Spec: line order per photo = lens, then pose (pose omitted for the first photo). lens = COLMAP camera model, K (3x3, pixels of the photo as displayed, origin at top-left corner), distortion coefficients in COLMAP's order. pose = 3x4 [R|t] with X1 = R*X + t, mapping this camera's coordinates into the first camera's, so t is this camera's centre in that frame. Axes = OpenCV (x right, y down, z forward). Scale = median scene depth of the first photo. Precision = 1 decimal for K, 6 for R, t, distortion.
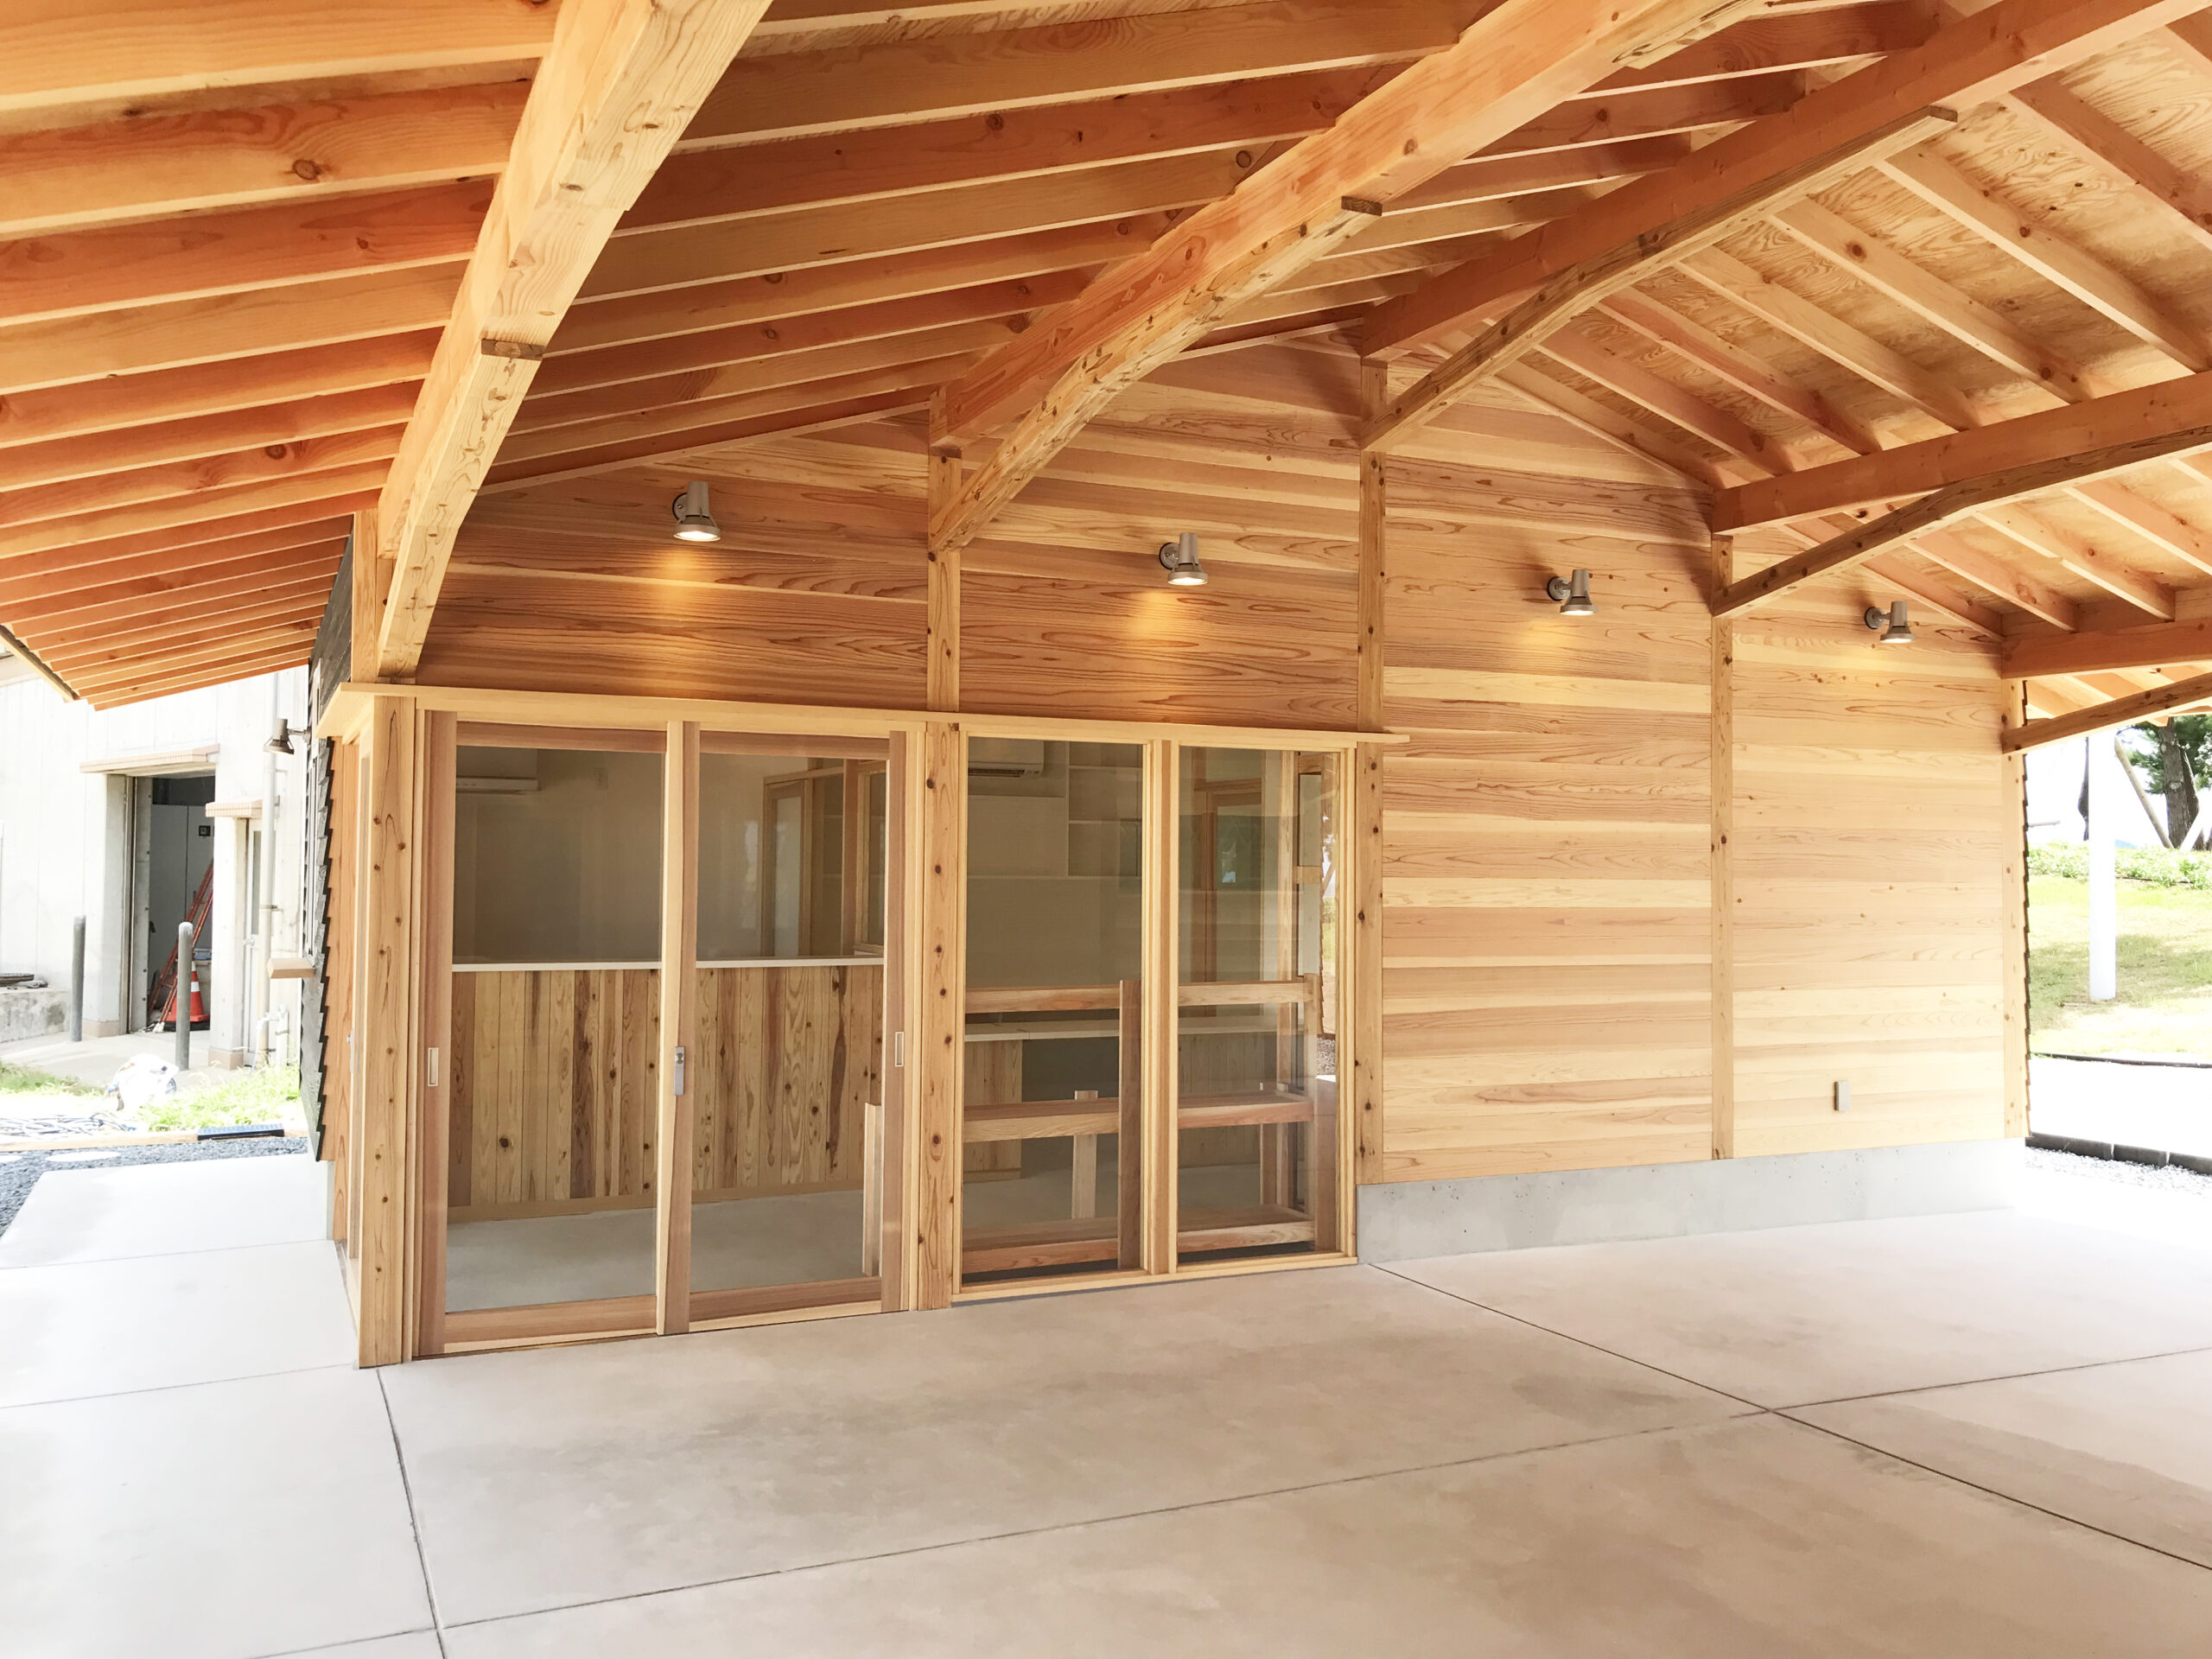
lens RADIAL K [[1793.1, 0, 1106.0], [0, 1793.1, 829.5], [0, 0, 1]] dist [0.012858, -0.002283]
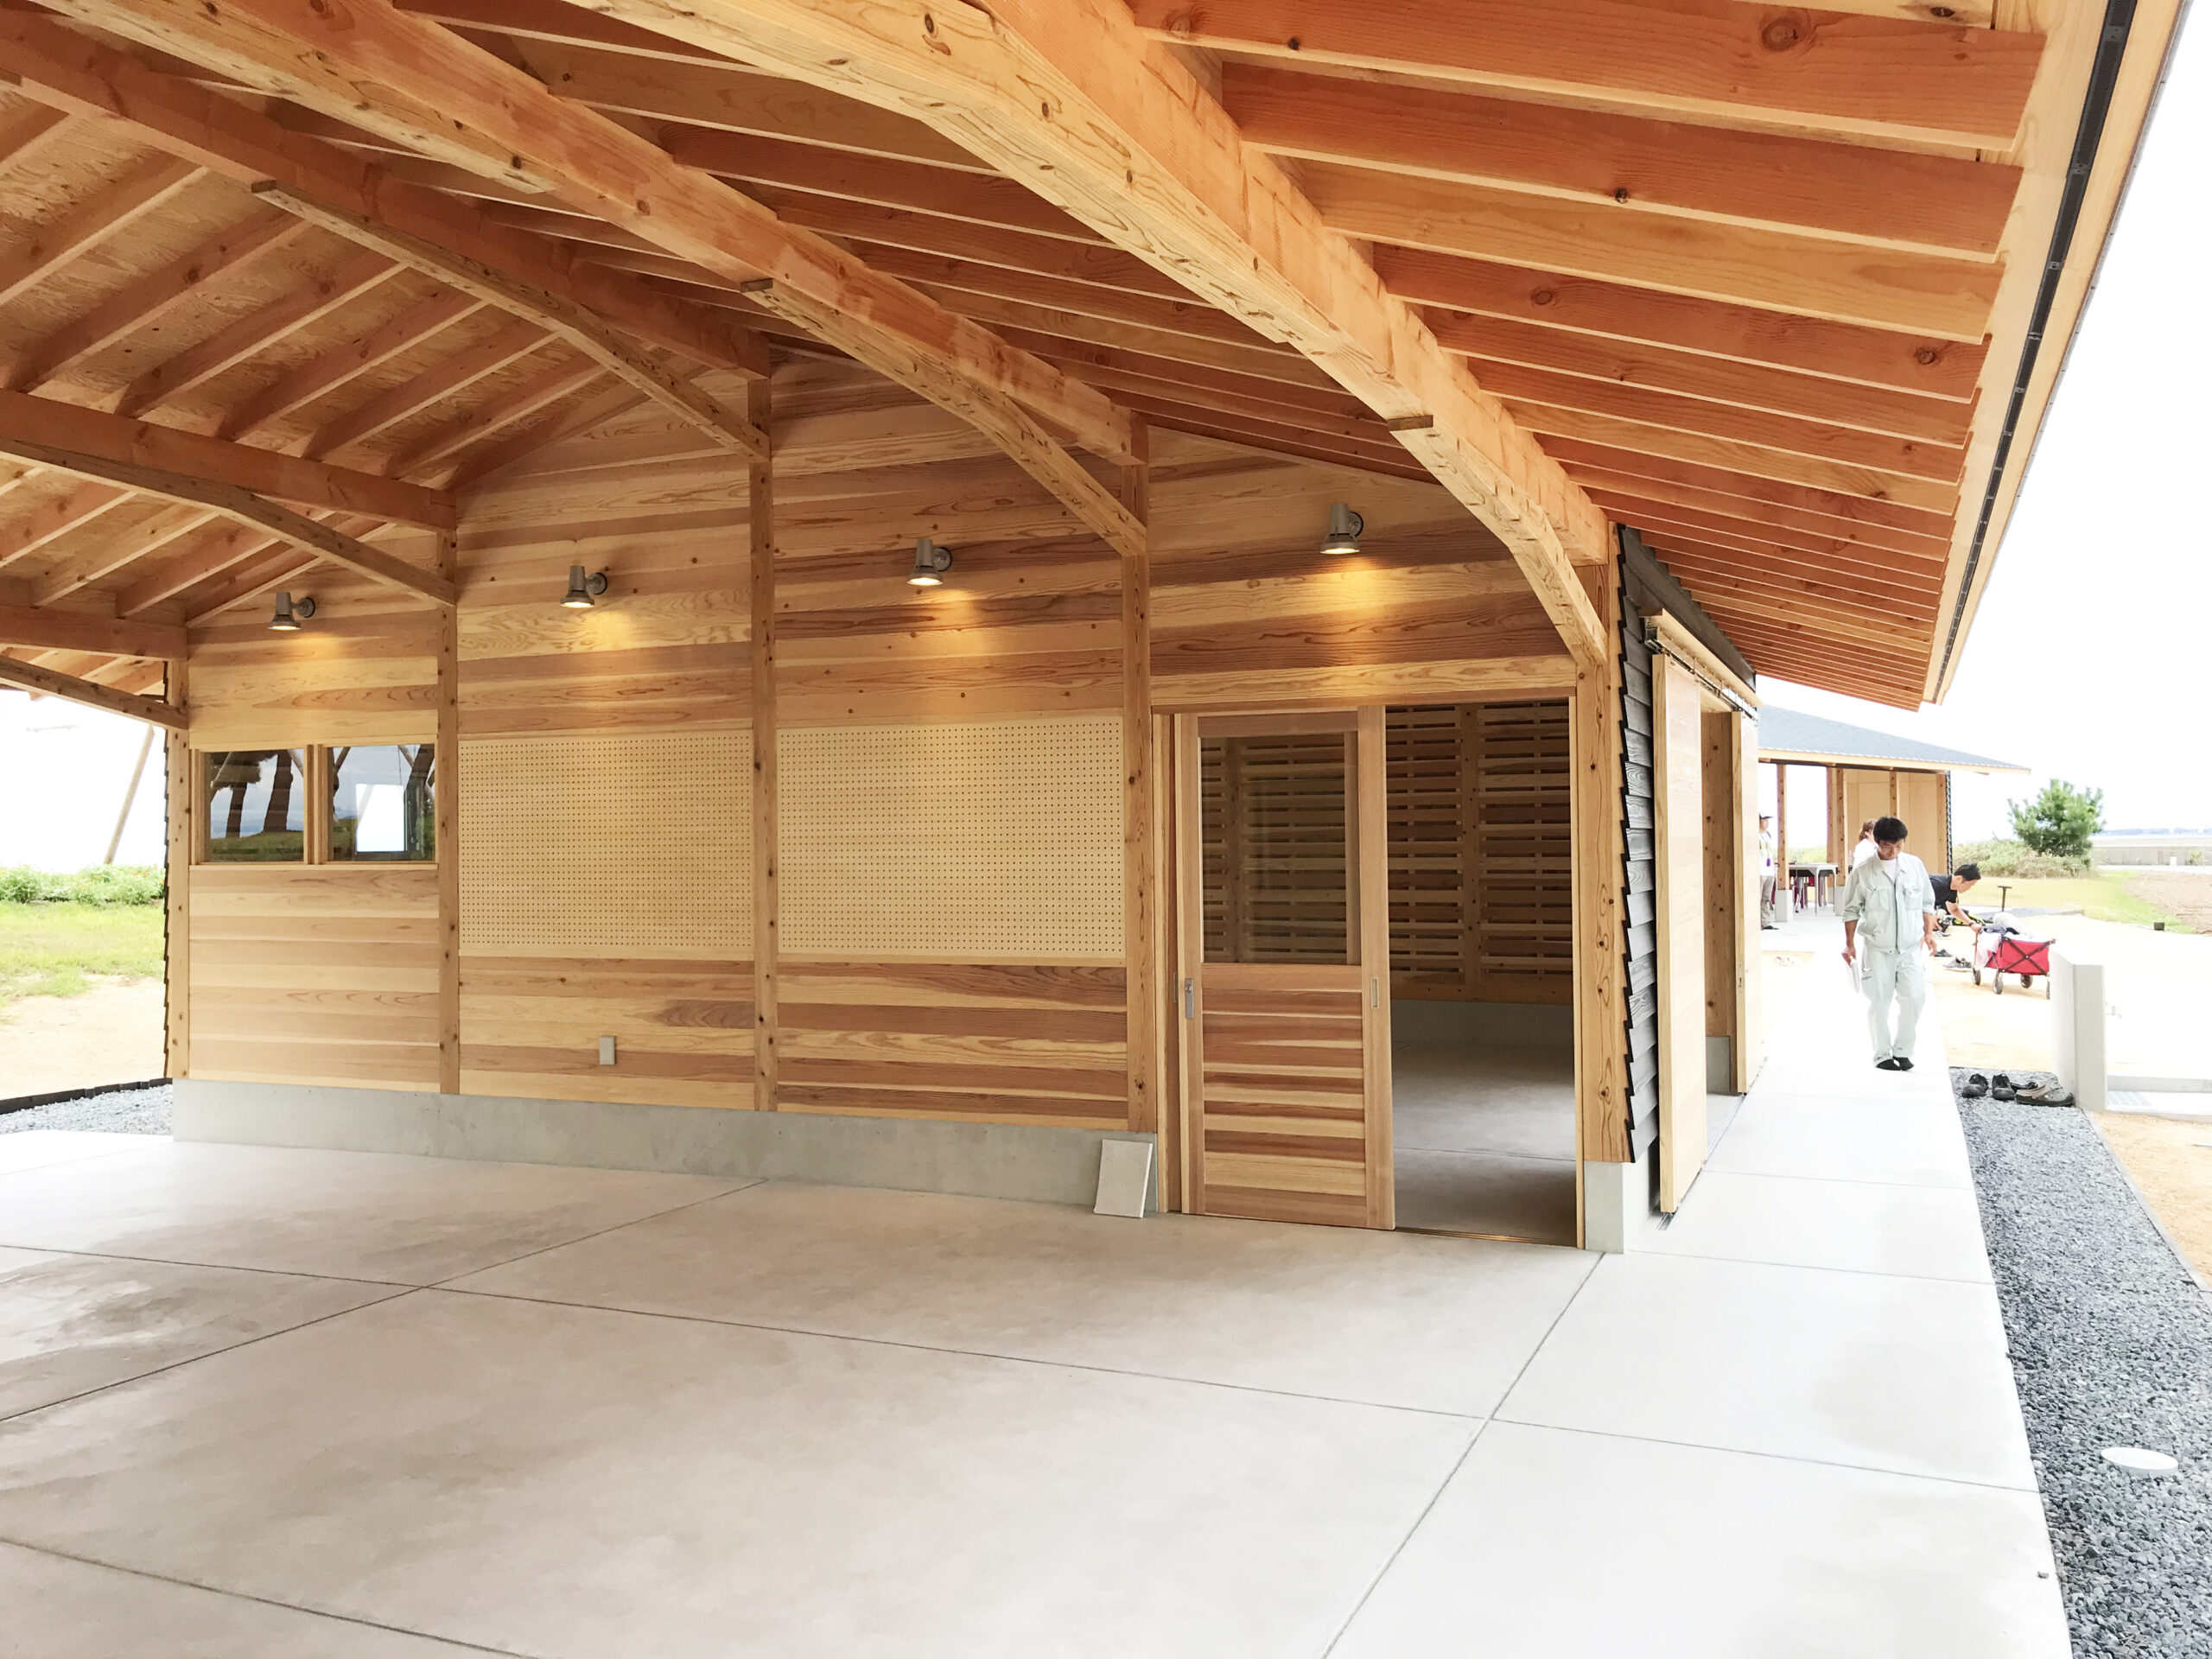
lens RADIAL K [[1793.1, 0, 1106.0], [0, 1793.1, 829.5], [0, 0, 1]] dist [0.012858, -0.002283]
pose [[-0.652317, 0.000684, 0.757946, -0.845608], [-0.009357, 0.999916, -0.008956, 0.031119], [-0.757889, -0.012934, -0.652255, 1.413587]]
